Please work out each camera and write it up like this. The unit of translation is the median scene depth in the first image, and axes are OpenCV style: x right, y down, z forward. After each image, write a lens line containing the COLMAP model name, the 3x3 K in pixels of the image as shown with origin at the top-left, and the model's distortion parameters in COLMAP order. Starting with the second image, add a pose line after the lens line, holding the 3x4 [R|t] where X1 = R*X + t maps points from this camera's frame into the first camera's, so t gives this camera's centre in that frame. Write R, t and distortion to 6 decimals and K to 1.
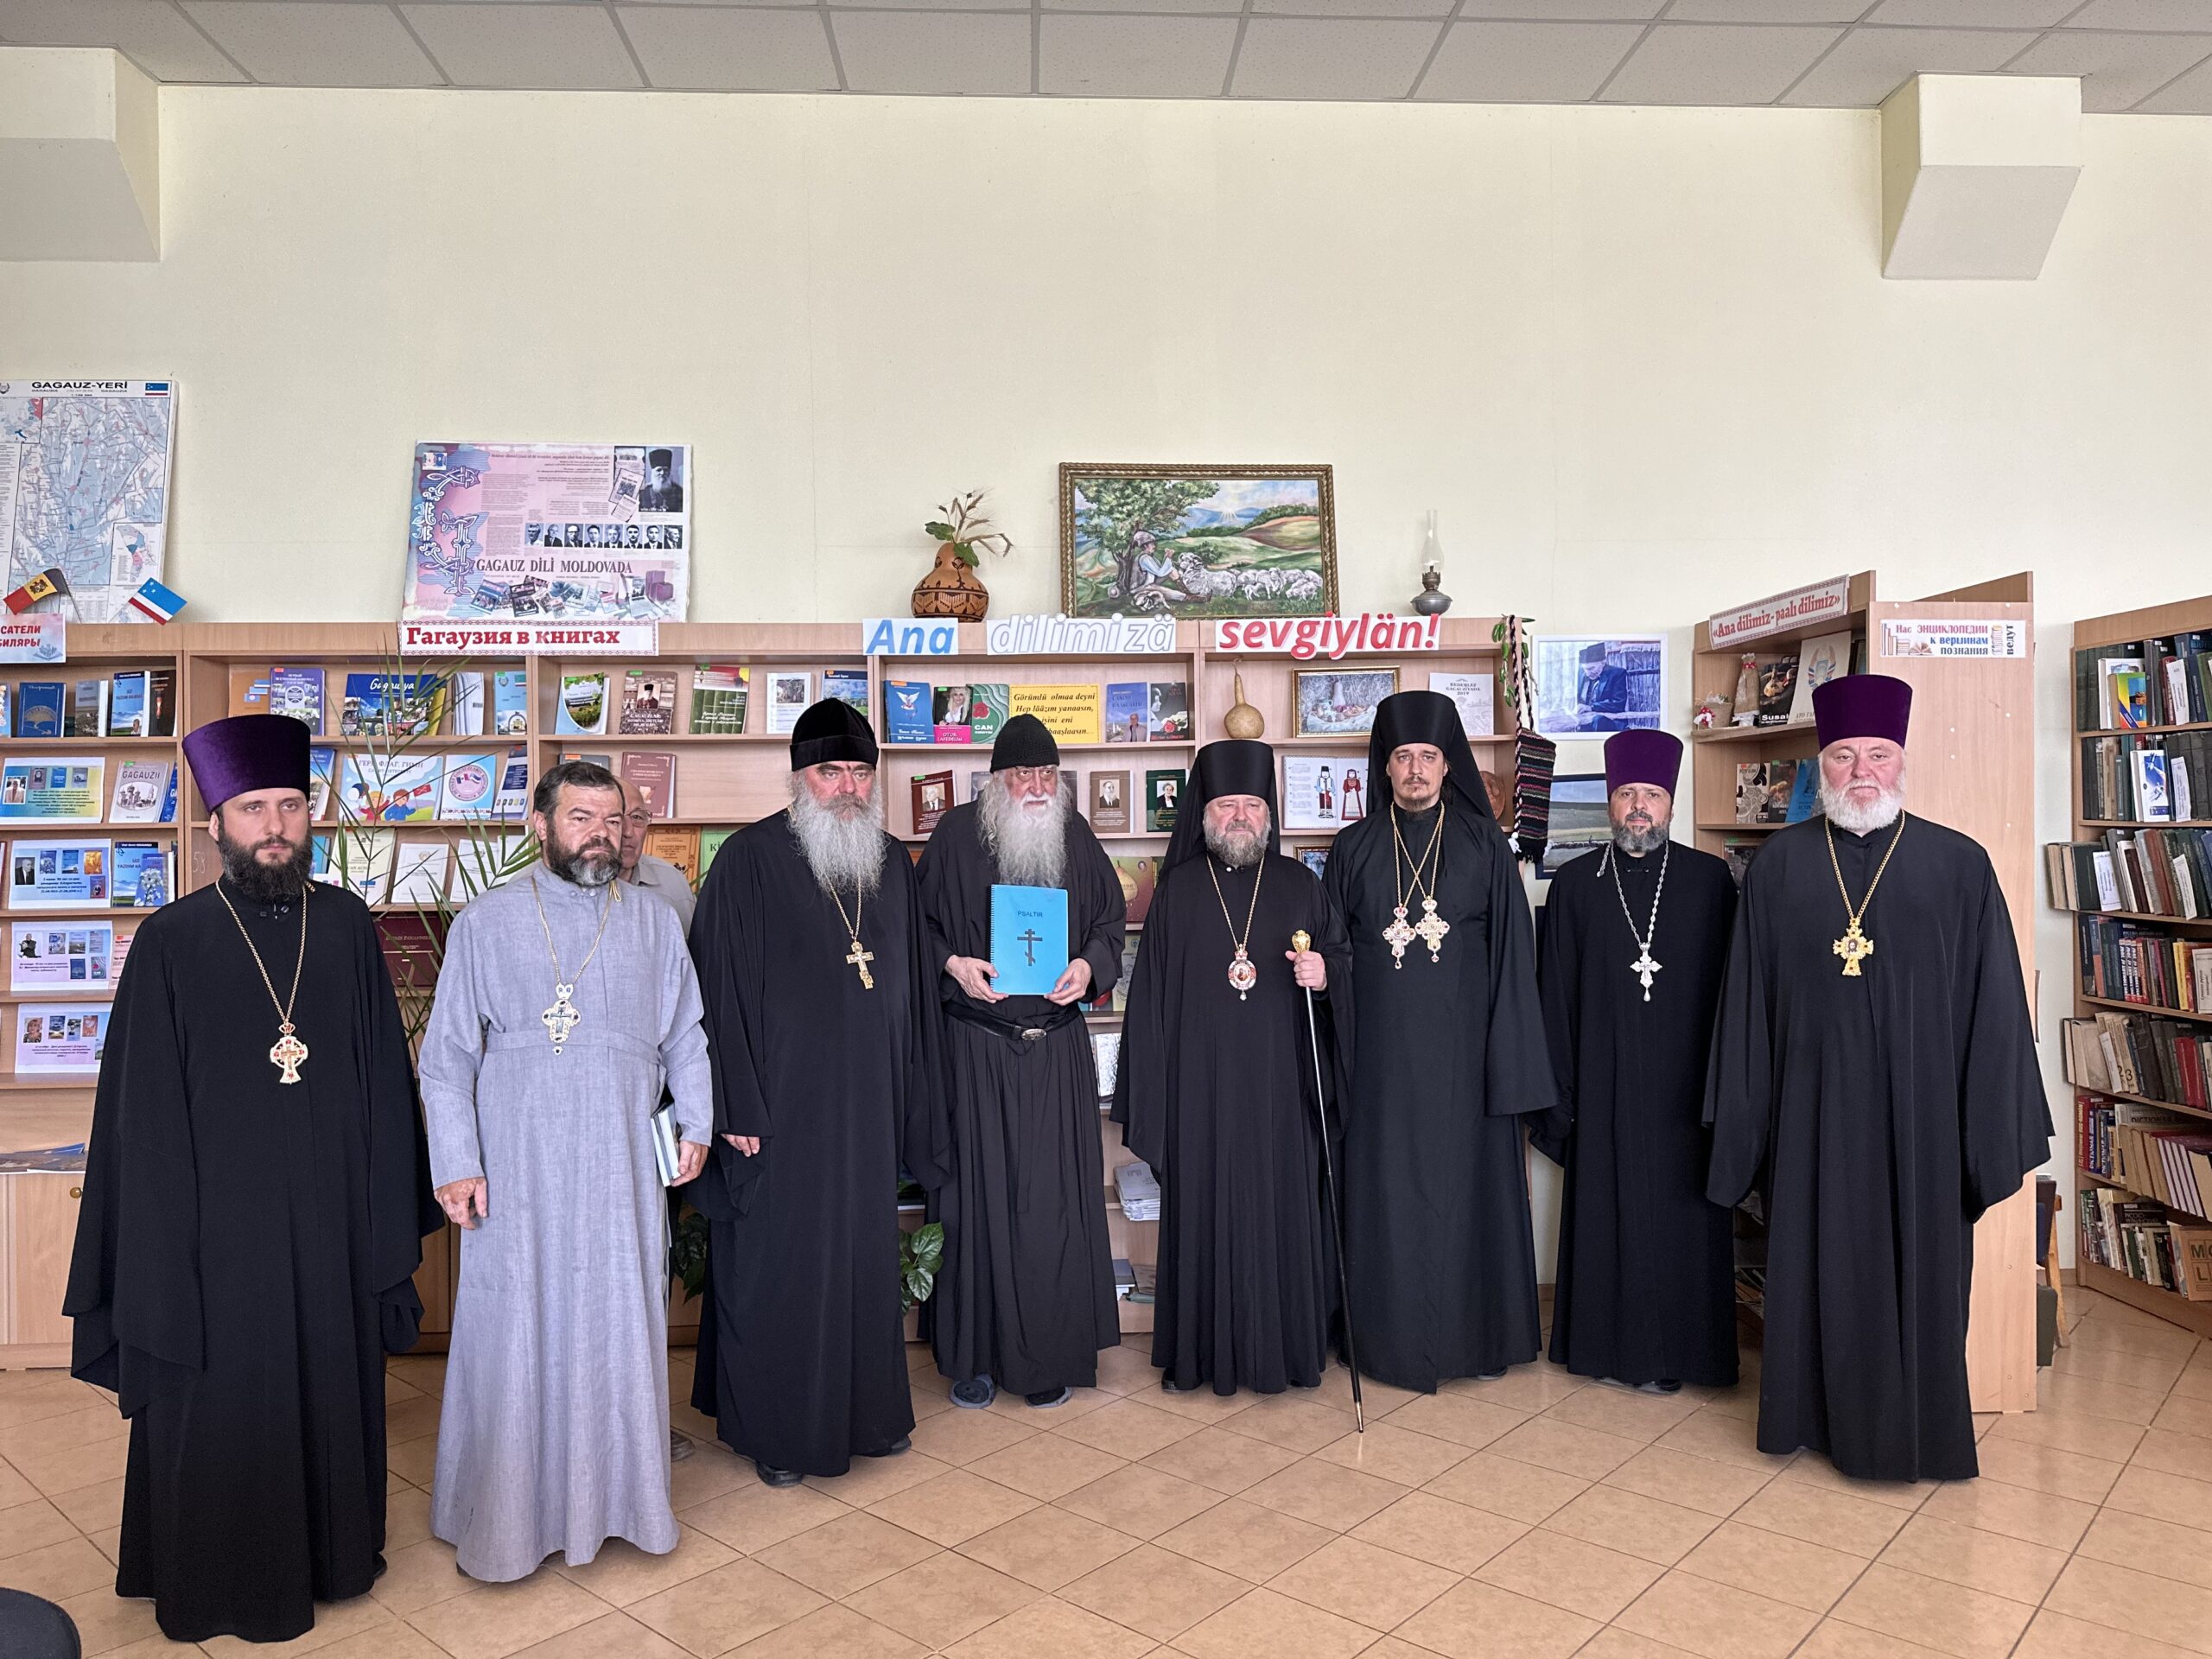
lens RADIAL K [[1552.1, 0, 1178.1], [0, 1552.1, 834.0], [0, 0, 1]] dist [0.060318, -0.058874]
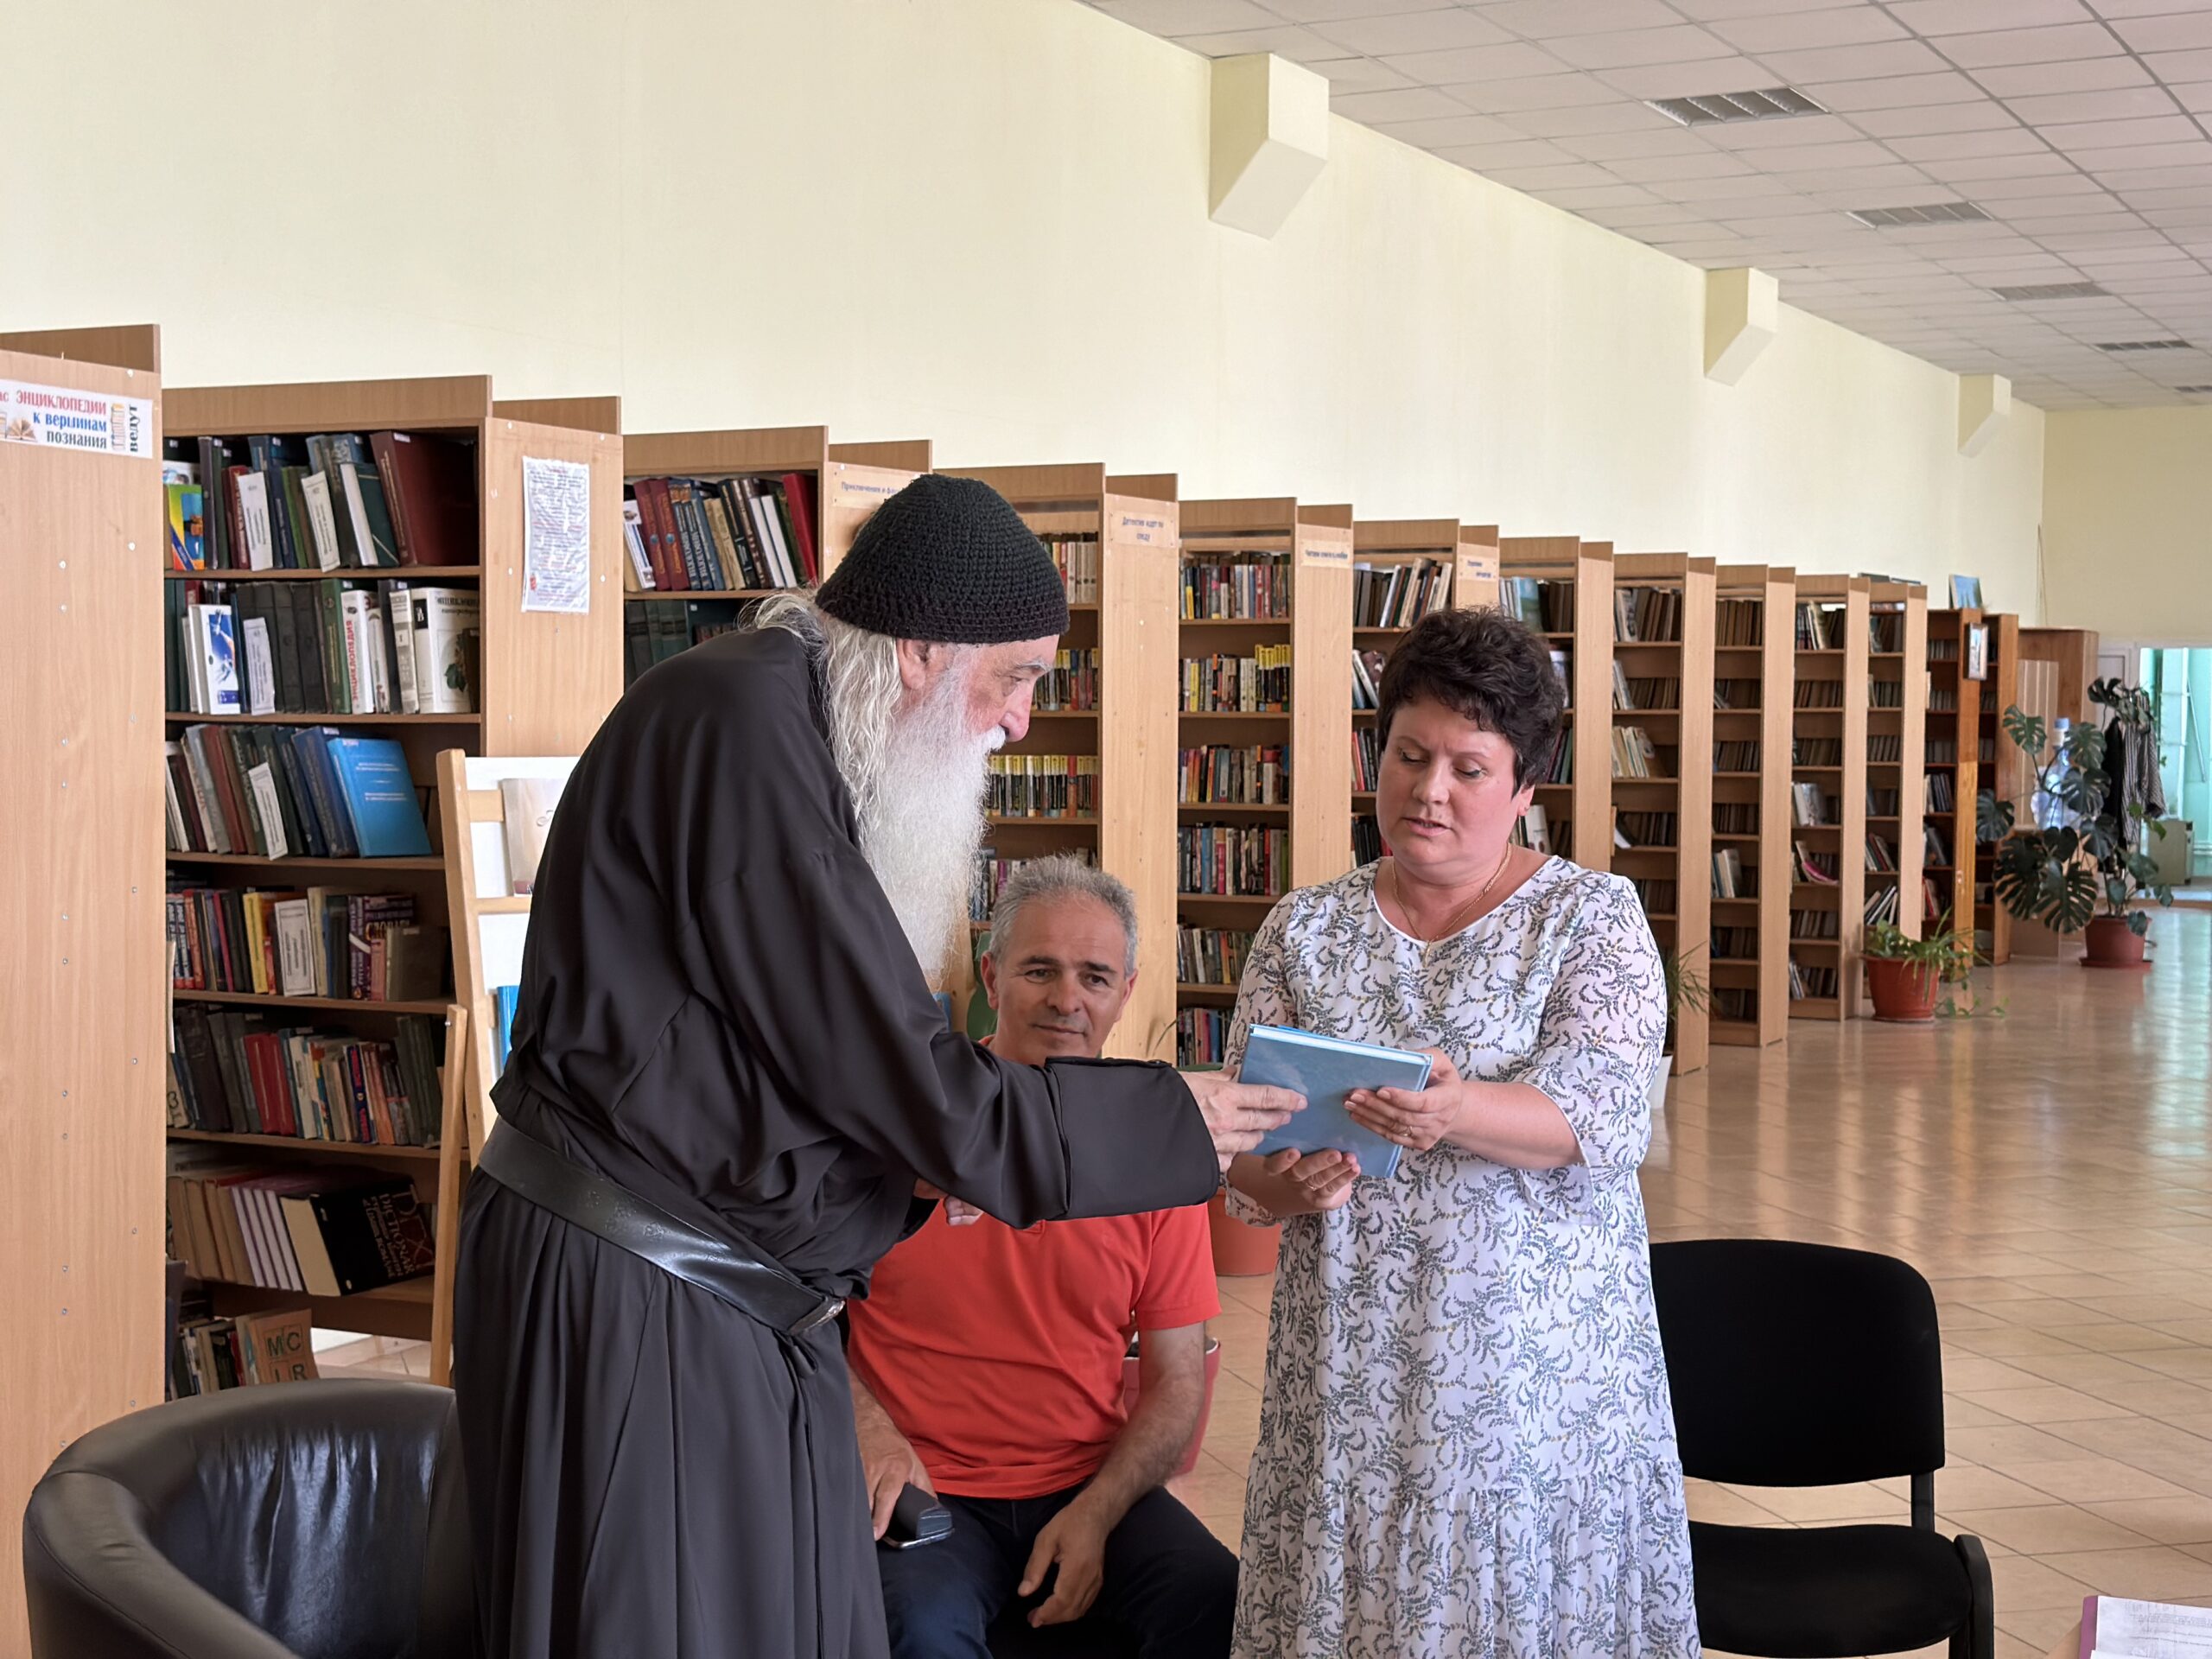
lens RADIAL K [[3173.0, 0, 1064.8], [0, 3173.0, 839.4], [0, 0, 1]] dist [0.106805, 0.000000]
pose [[0.531543, -0.023278, 0.846712, -0.338232], [-0.006925, 0.999469, 0.031825, -0.000164], [-0.847003, -0.022780, 0.531100, -0.018459]]
